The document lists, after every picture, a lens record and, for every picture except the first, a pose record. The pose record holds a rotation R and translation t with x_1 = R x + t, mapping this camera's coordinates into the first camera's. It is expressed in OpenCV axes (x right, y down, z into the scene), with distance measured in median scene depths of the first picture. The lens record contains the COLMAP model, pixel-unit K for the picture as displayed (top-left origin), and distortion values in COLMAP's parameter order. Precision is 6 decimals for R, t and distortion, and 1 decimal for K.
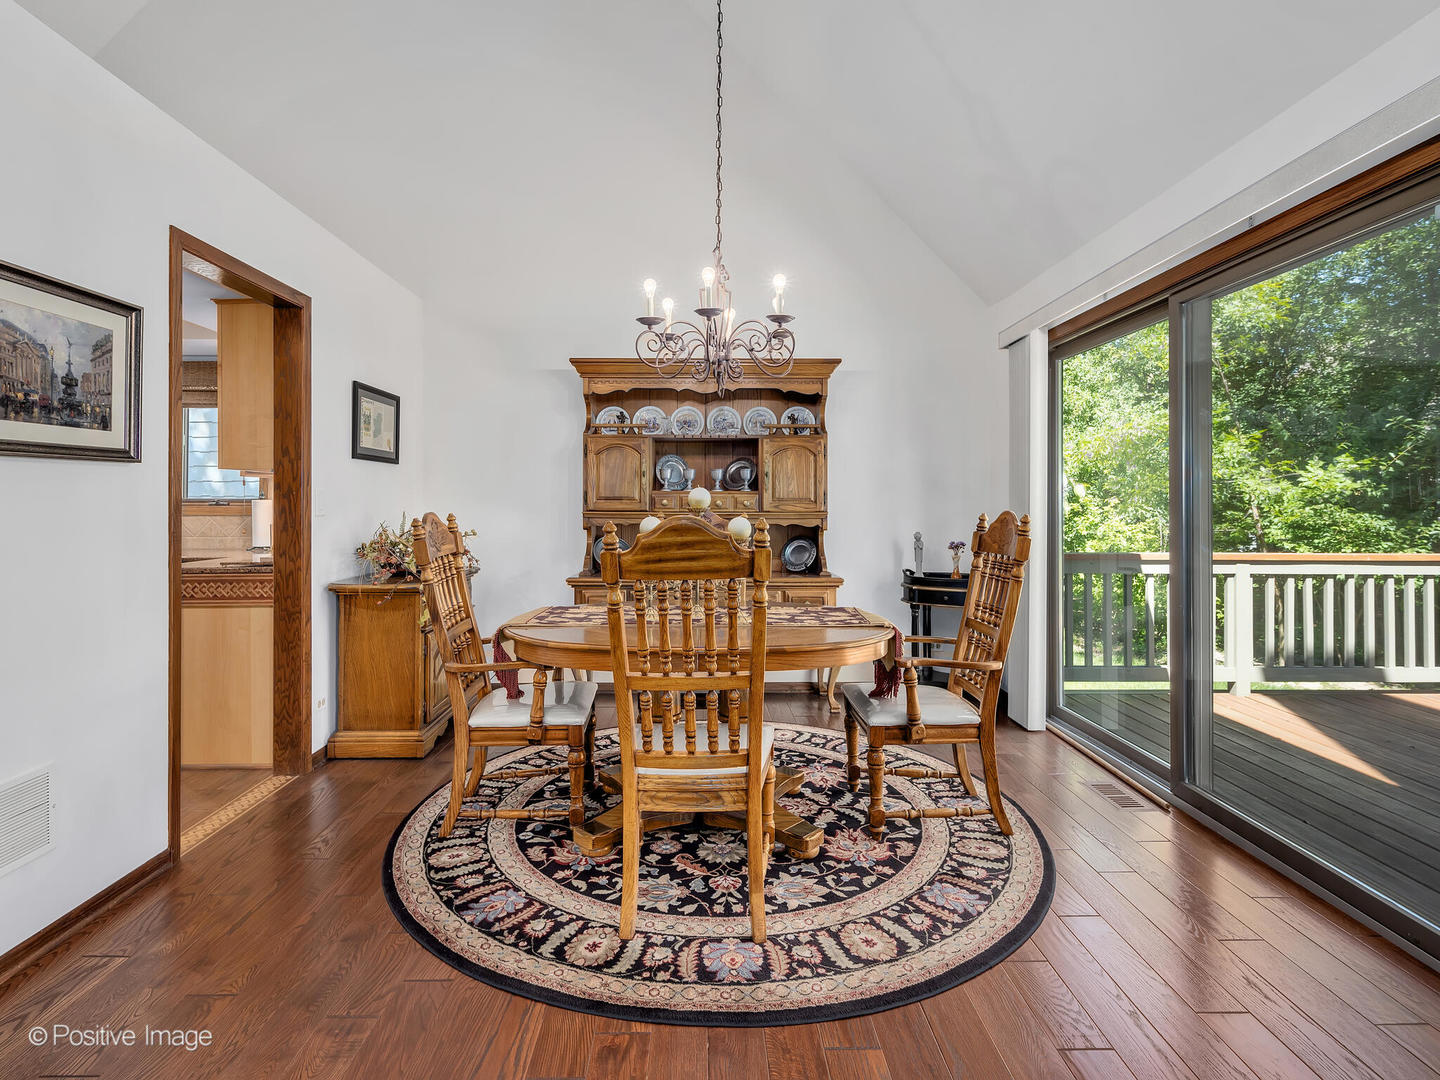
lens RADIAL K [[731.8, 0, 713.1], [0, 731.8, 530.5], [0, 0, 1]] dist [-0.000661, -0.000193]
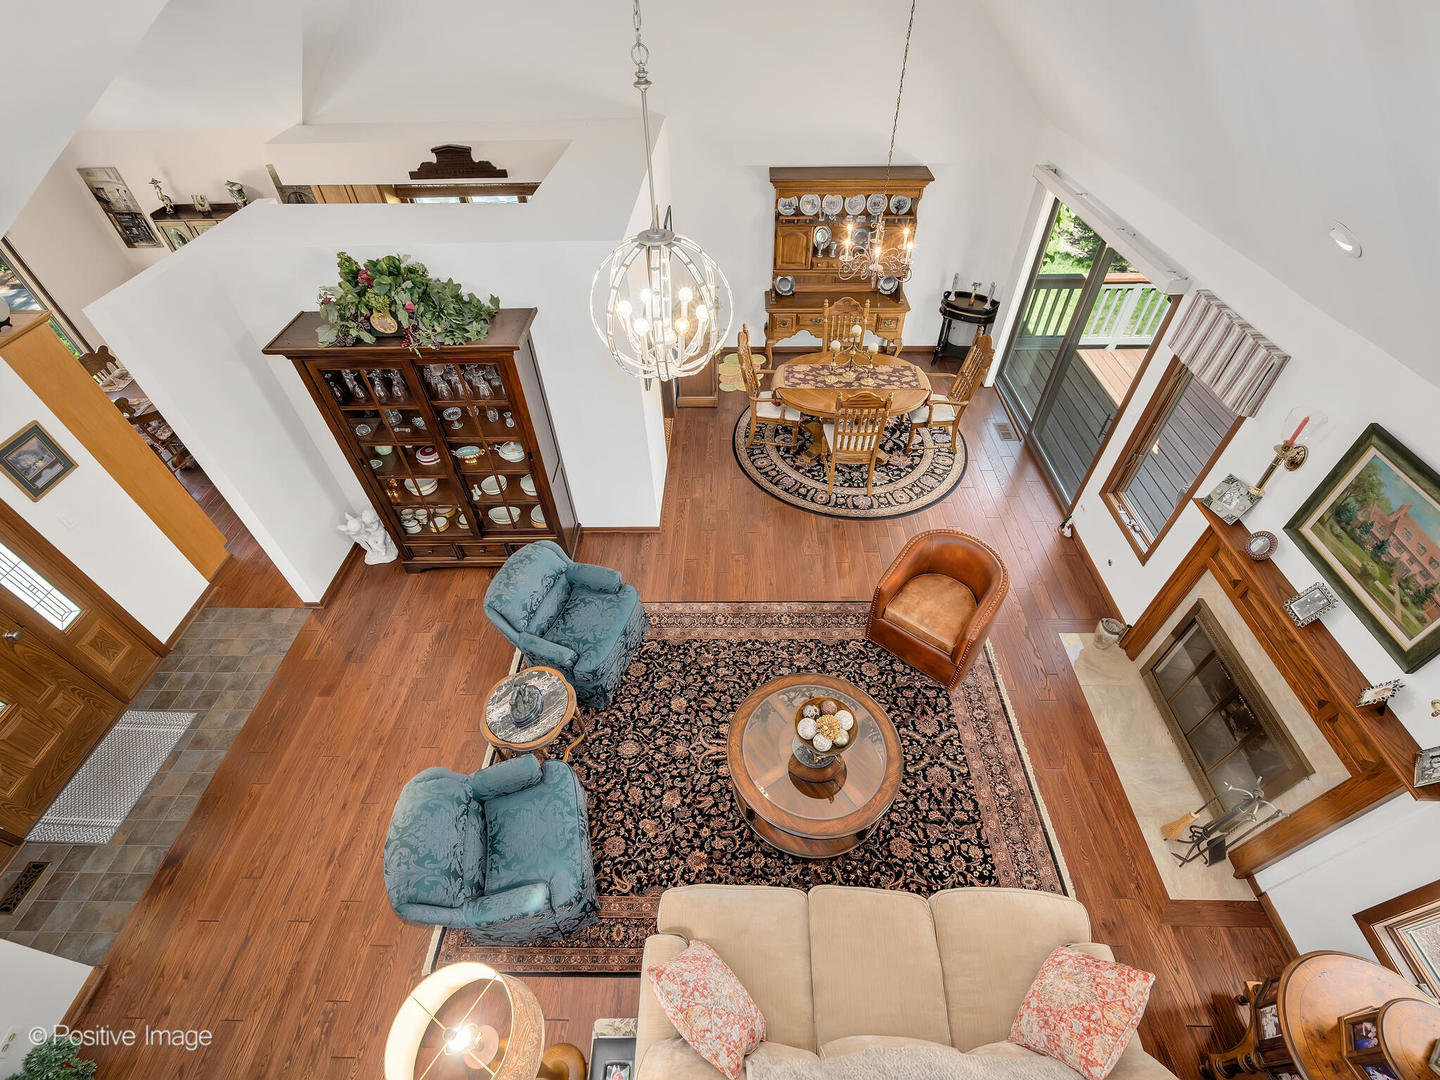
lens RADIAL K [[640.5, 0, 724.1], [0, 640.5, 532.3], [0, 0, 1]] dist [0.001061, -0.002405]
pose [[0.999375, 0.010149, -0.033862, -0.469355], [0.015921, 0.726020, 0.687489, -1.273409], [0.031562, -0.687599, 0.725404, -1.206374]]
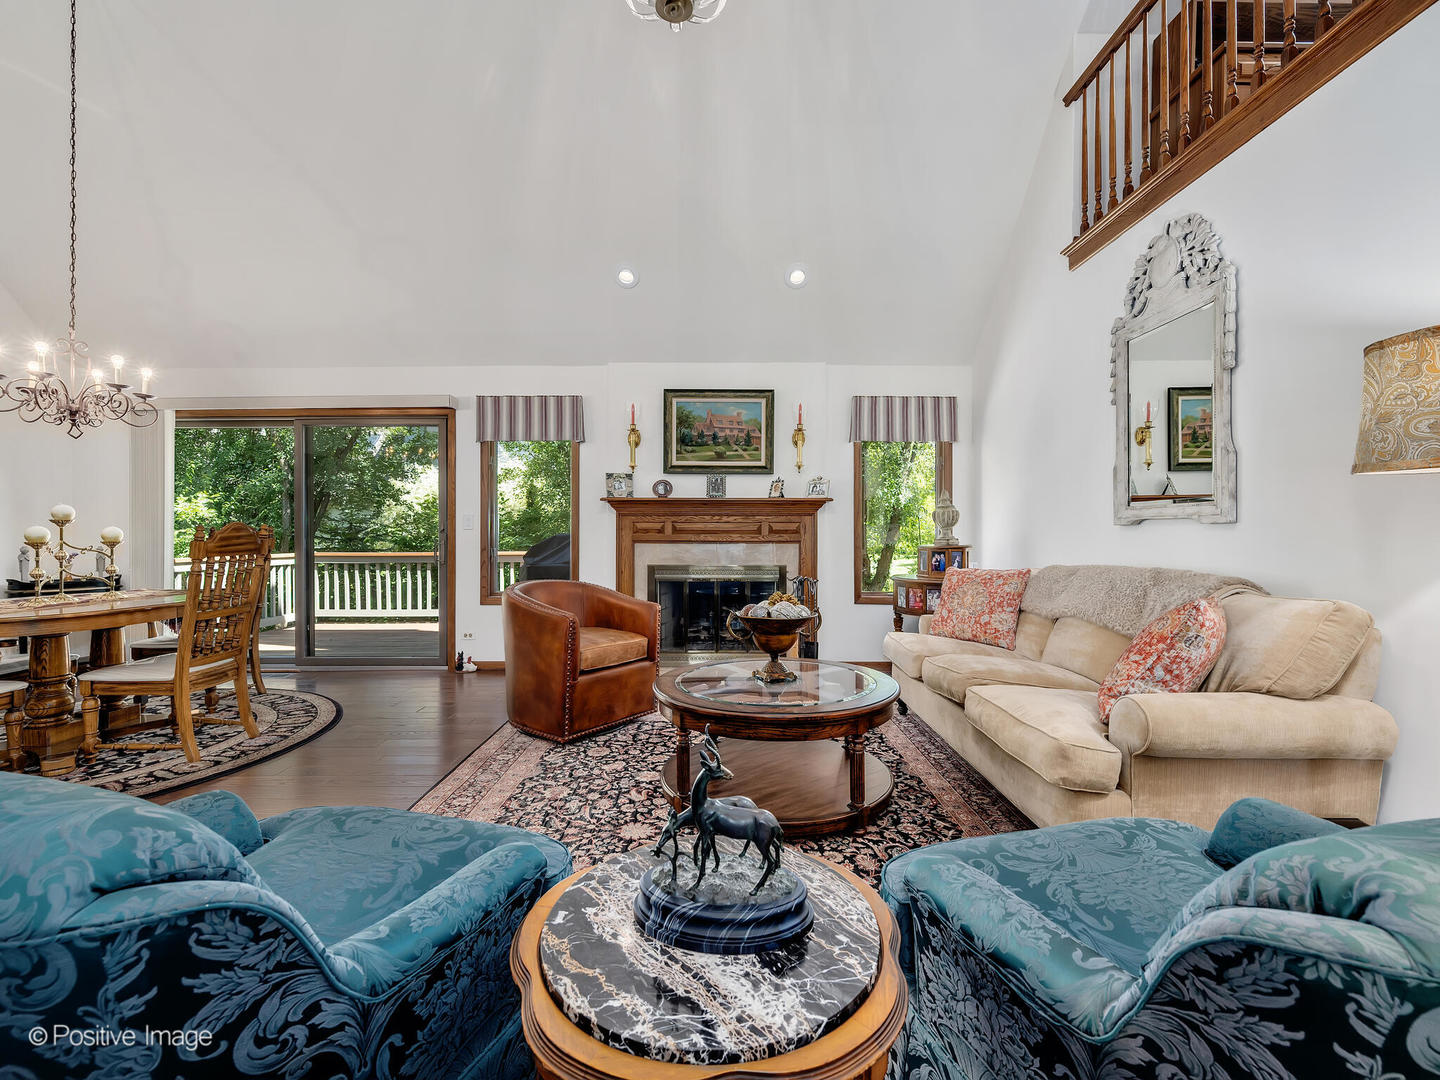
lens RADIAL K [[640.5, 0, 721.5], [0, 640.5, 533.2], [0, 0, 1]] dist [0.001061, -0.002405]
pose [[0.012586, 0.004041, 0.999913, -1.515866], [0.025051, 0.999677, -0.004355, 0.041622], [-0.999607, 0.025104, 0.012481, -0.272550]]
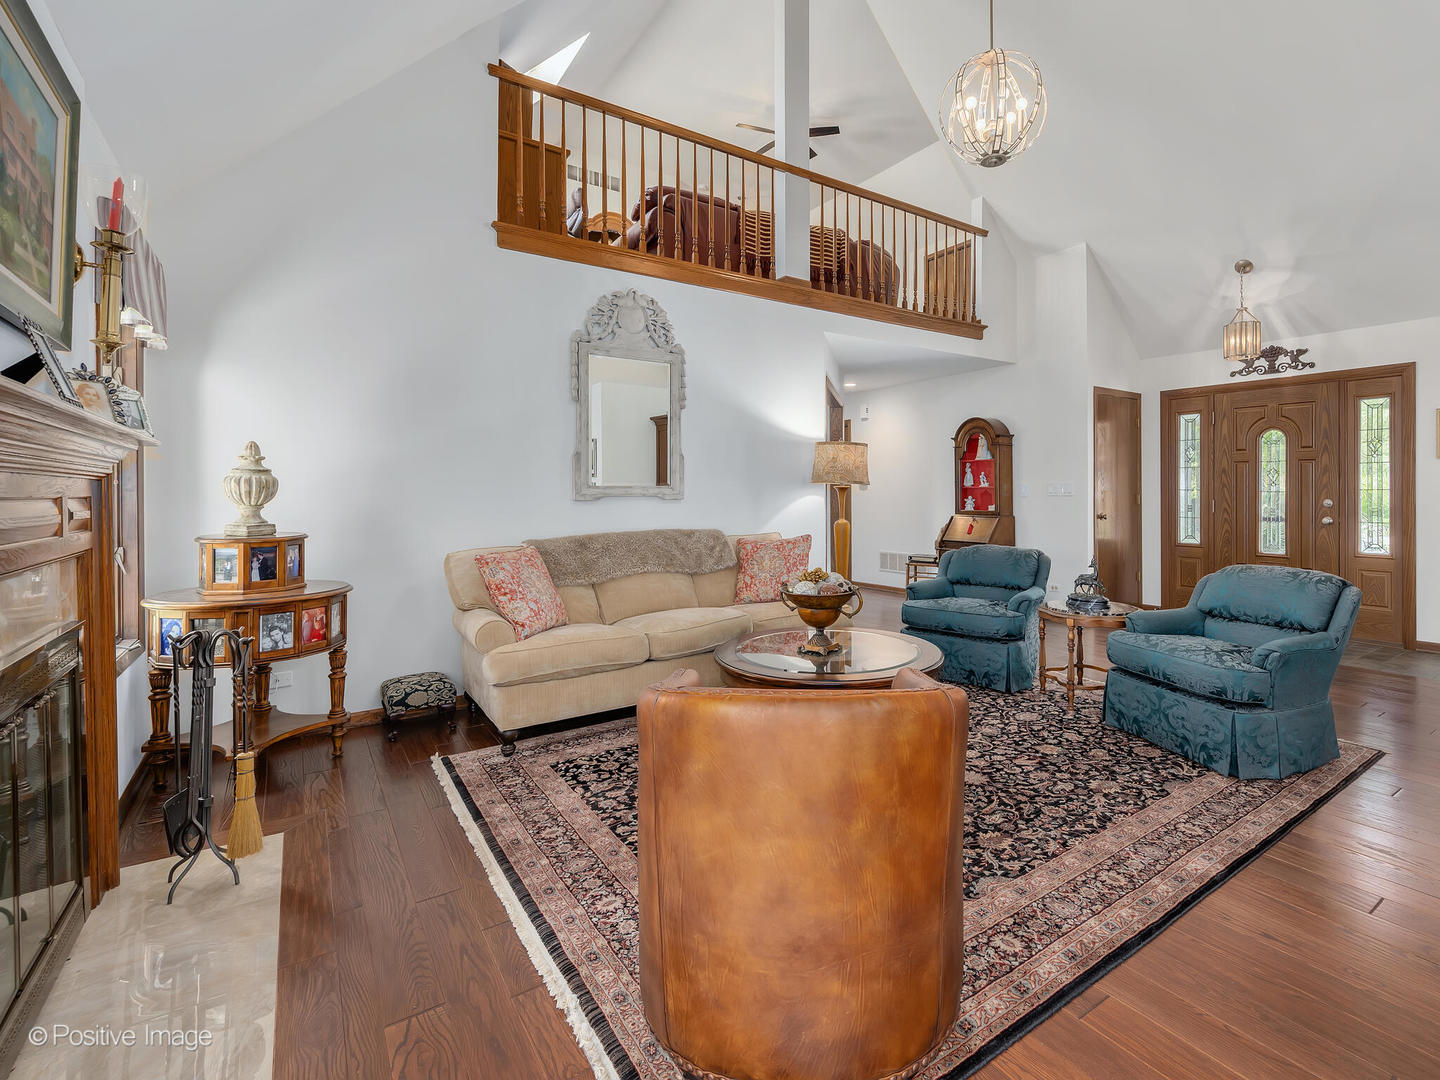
lens RADIAL K [[685.0, 0, 795.7], [0, 685.0, 496.2], [0, 0, 1]] dist [0.000465, -0.000160]
pose [[-0.815126, 0.012189, -0.579155, 0.583154], [-0.005978, 0.999548, 0.029451, -0.034492], [0.579252, 0.027469, -0.814685, 0.747028]]
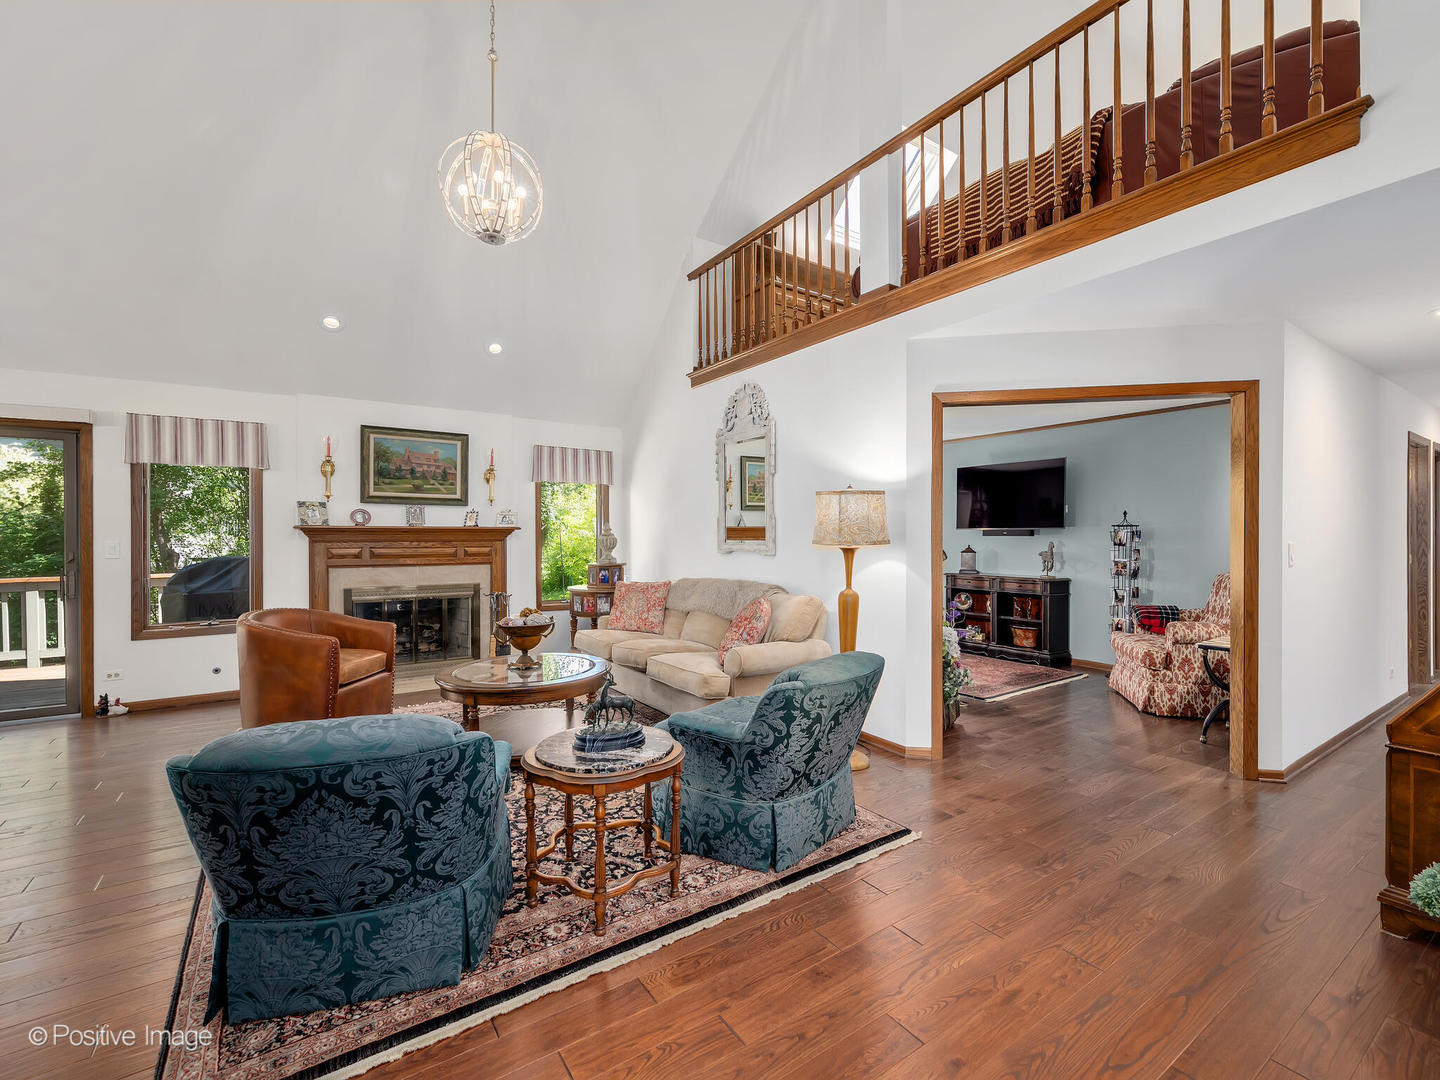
lens RADIAL K [[640.5, 0, 725.4], [0, 640.5, 538.7], [0, 0, 1]] dist [0.001061, -0.002405]
pose [[-0.550650, 0.001336, 0.834735, -2.084410], [0.025689, 0.999552, 0.015346, -0.053392], [-0.834341, 0.029894, -0.550438, 0.159407]]
